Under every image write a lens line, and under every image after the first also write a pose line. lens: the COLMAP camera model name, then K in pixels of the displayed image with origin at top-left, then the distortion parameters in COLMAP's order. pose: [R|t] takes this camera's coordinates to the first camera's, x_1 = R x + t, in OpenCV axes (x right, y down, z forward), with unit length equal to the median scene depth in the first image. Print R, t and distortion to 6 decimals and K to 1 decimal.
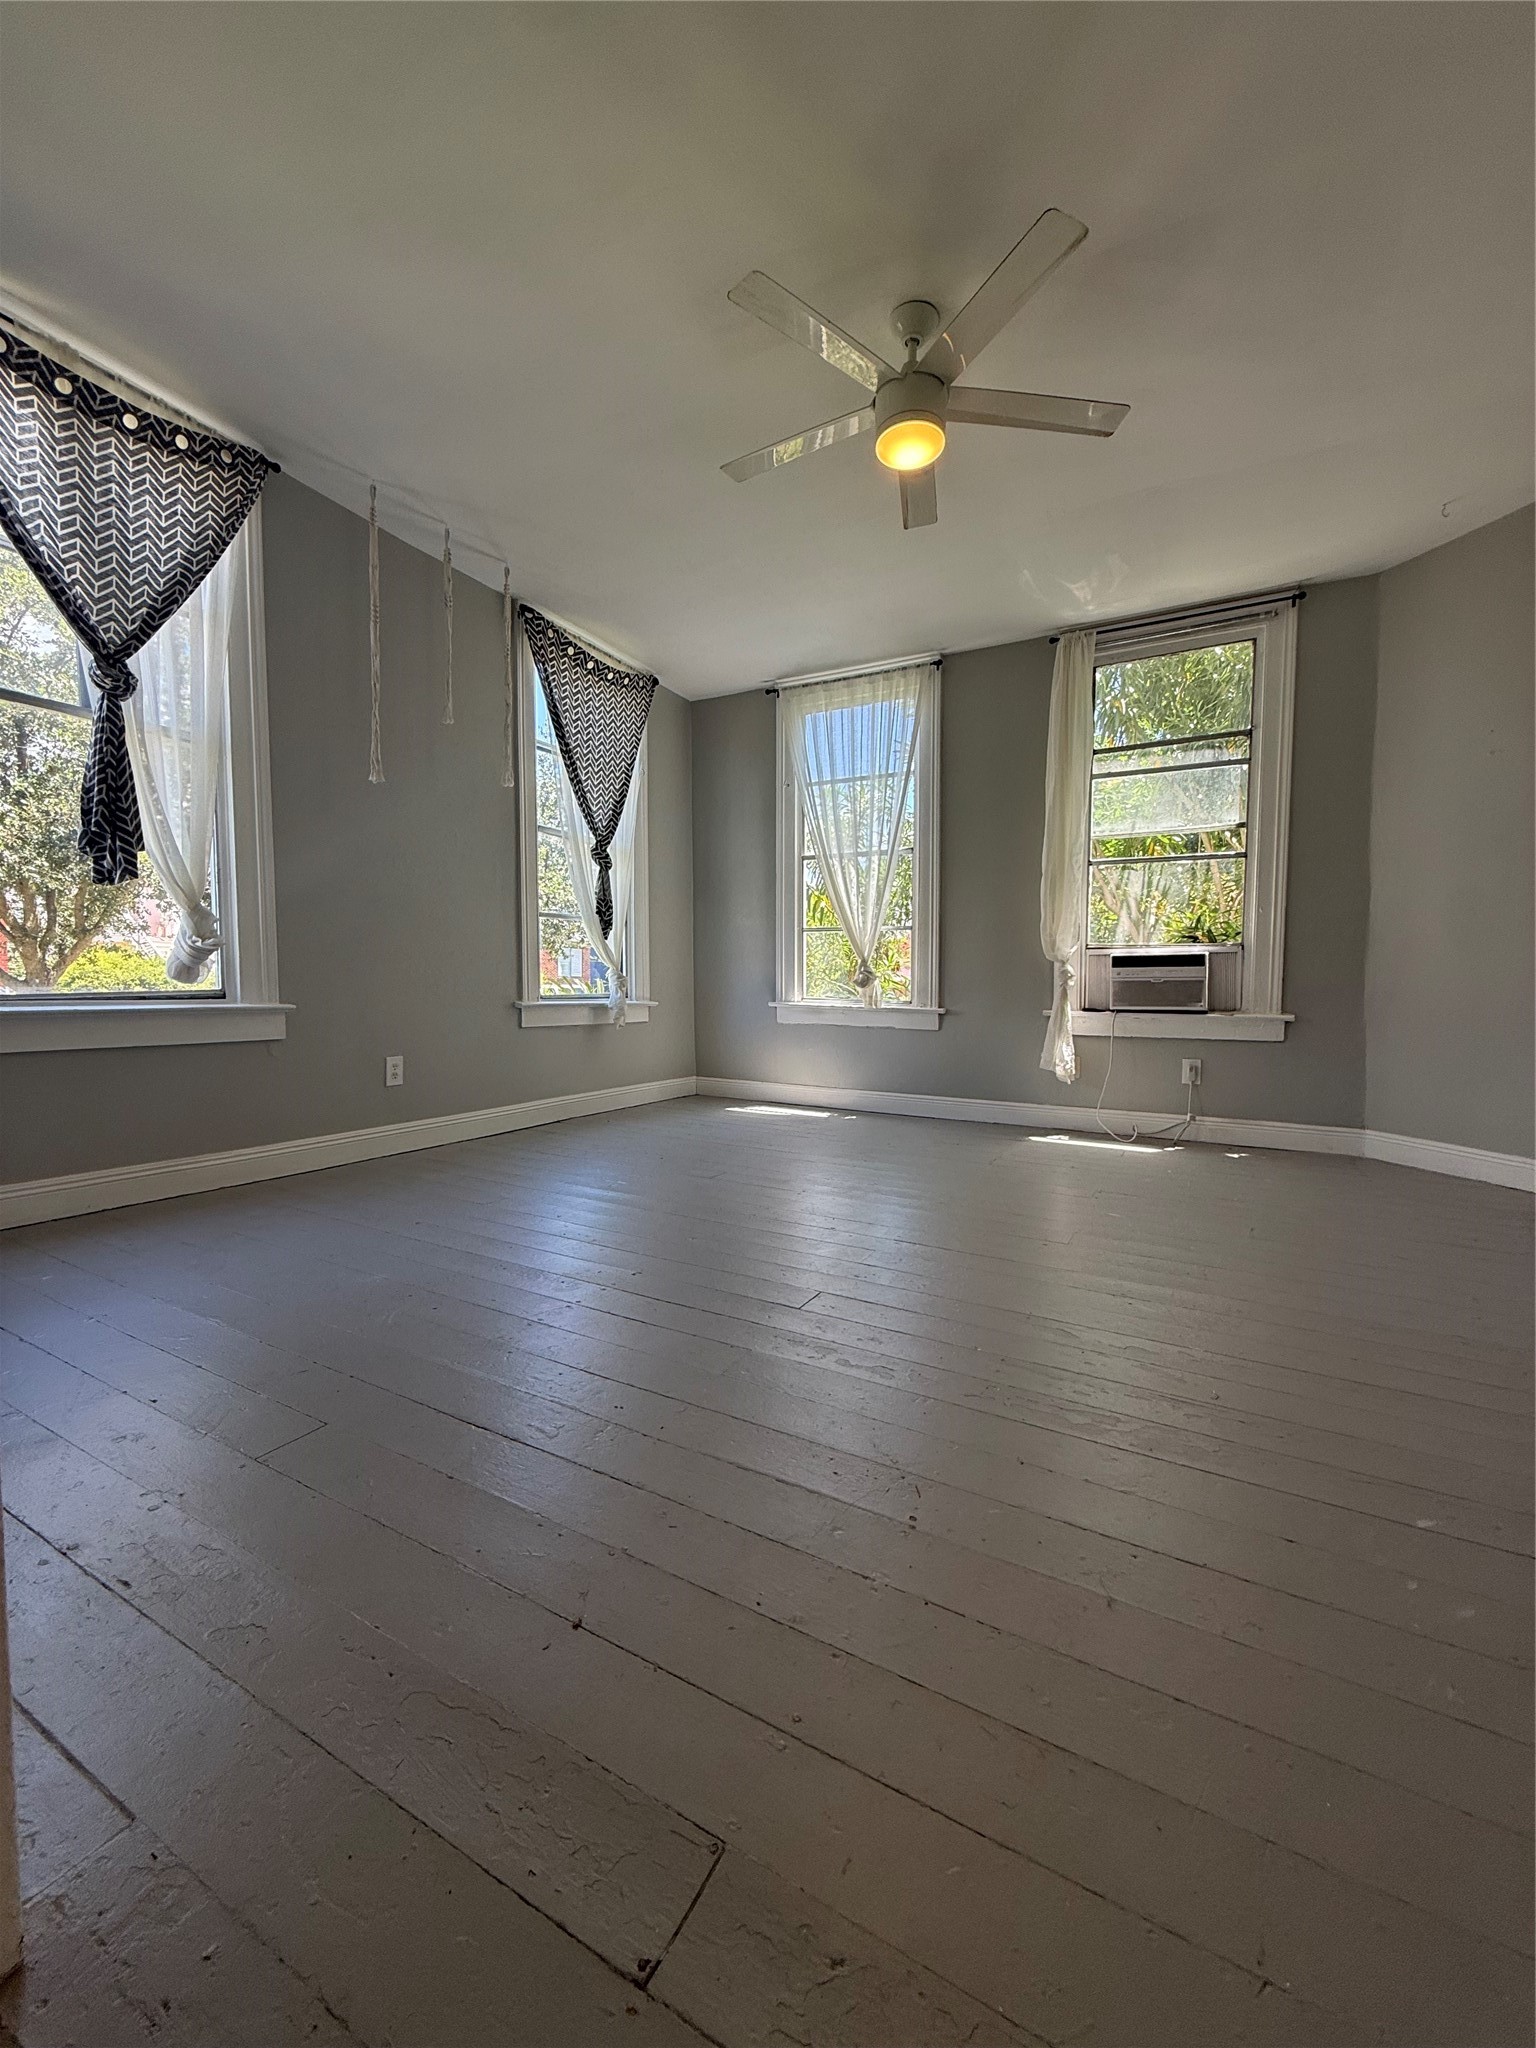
lens RADIAL K [[819.1, 0, 780.4], [0, 819.1, 1023.4], [0, 0, 1]] dist [-0.000332, 0.000653]
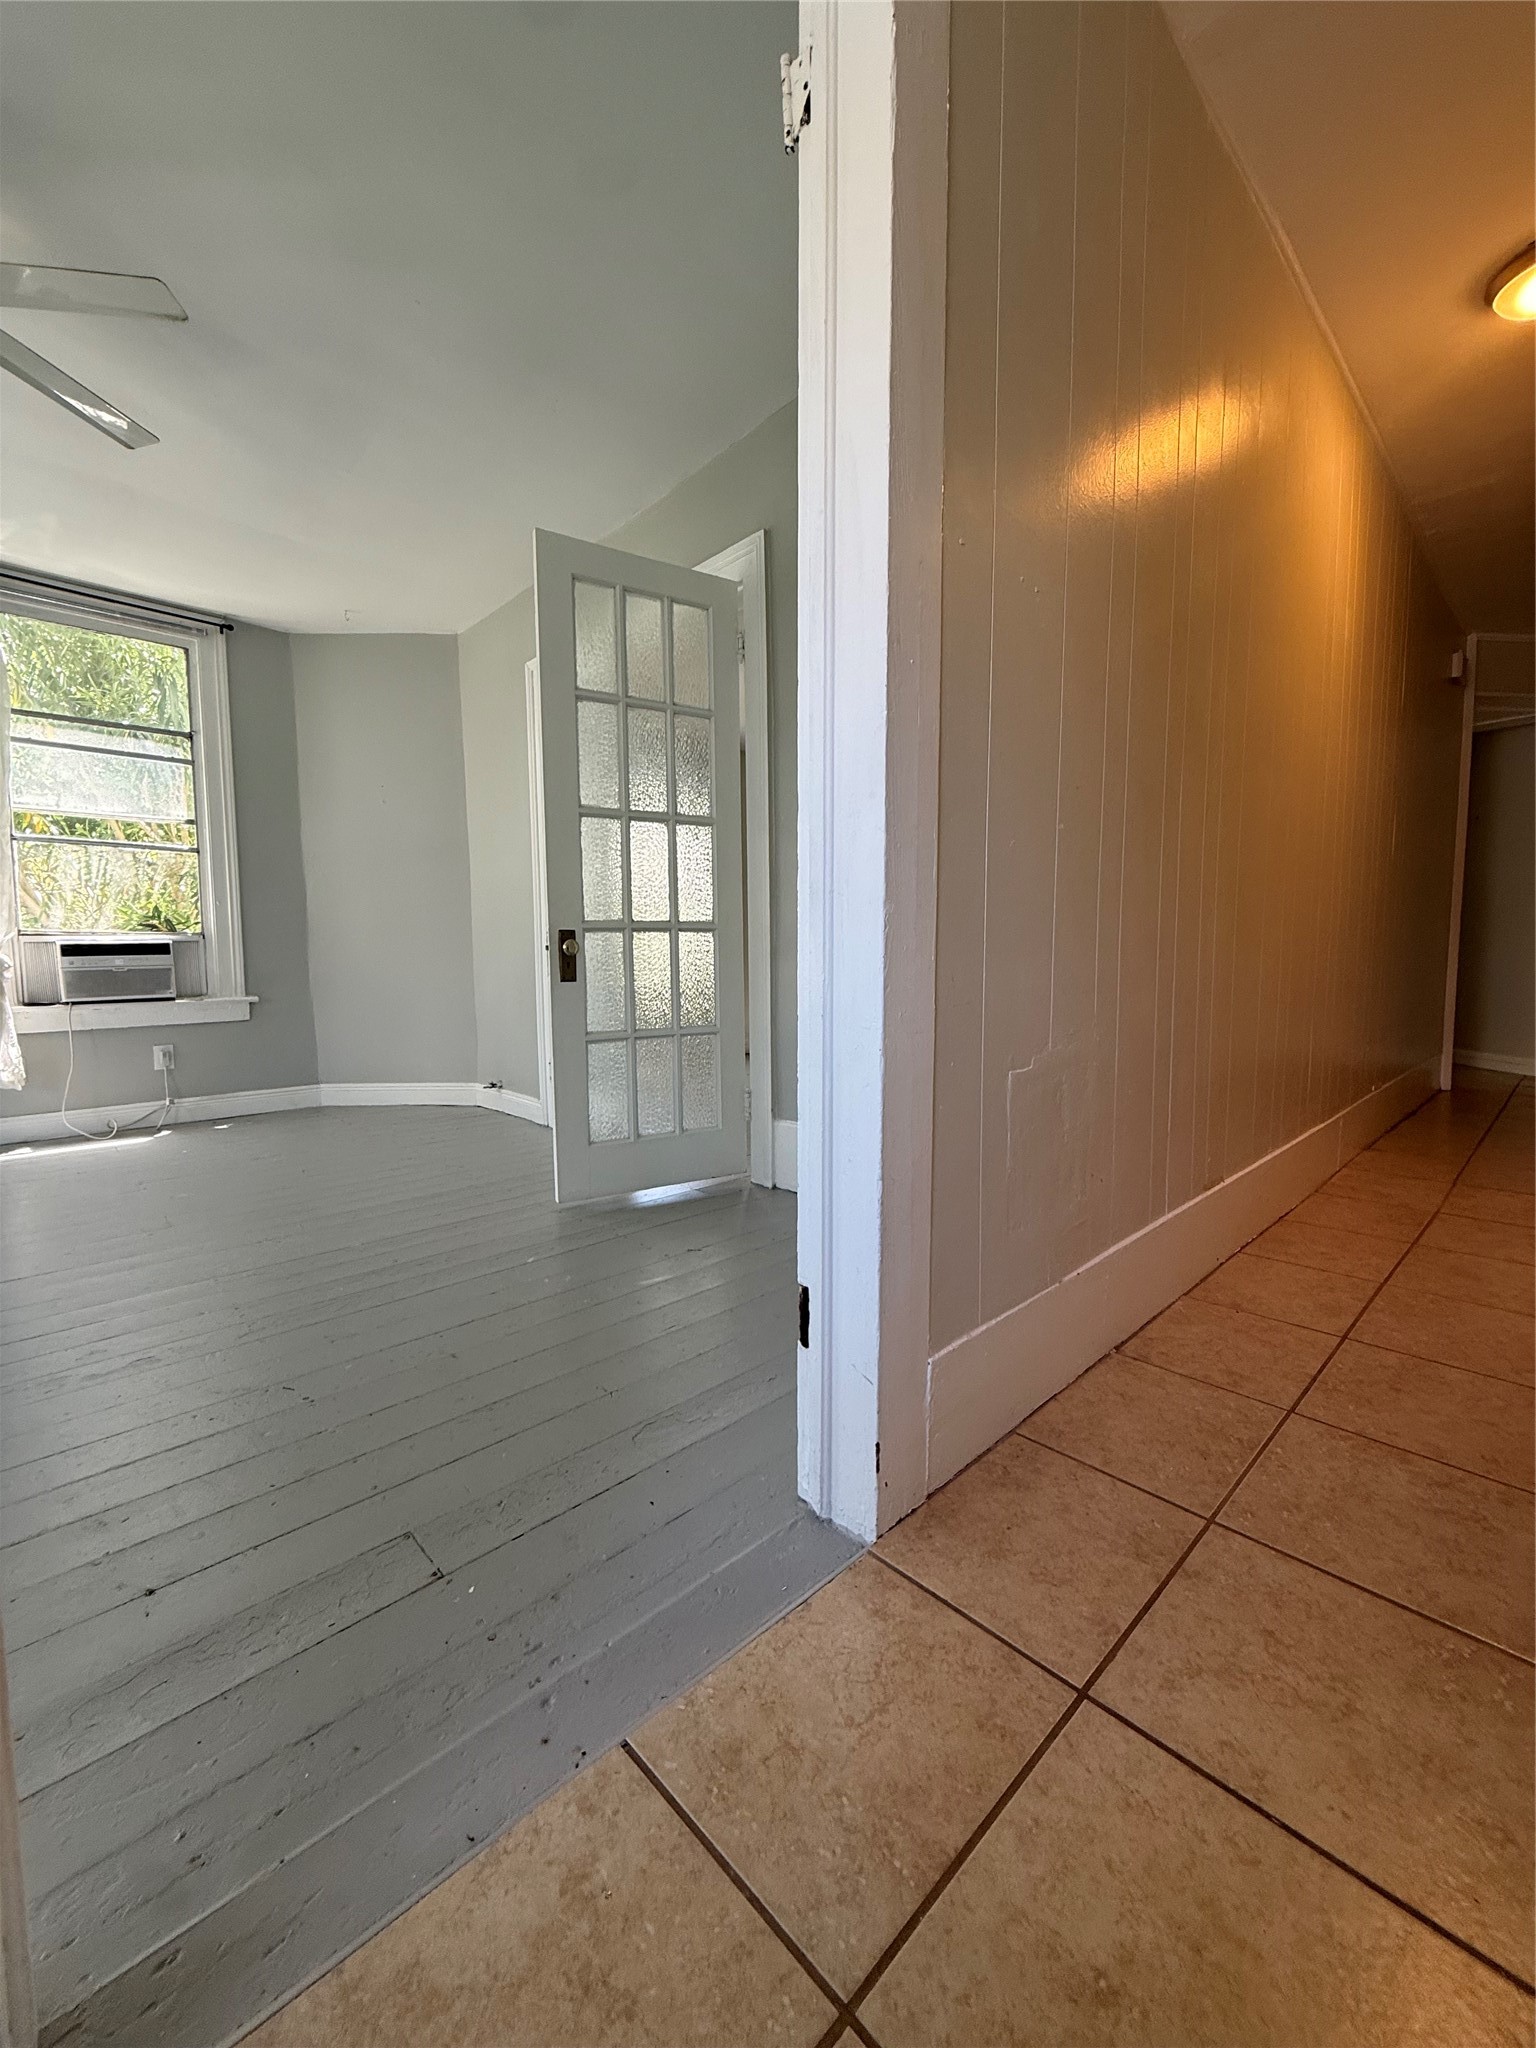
lens RADIAL K [[819.1, 0, 765.8], [0, 819.1, 1027.0], [0, 0, 1]] dist [-0.000332, 0.000653]
pose [[0.304949, -0.092478, 0.947868, -0.243609], [0.066972, 0.994893, 0.075519, -0.006056], [-0.950011, 0.040451, 0.309584, -0.033917]]
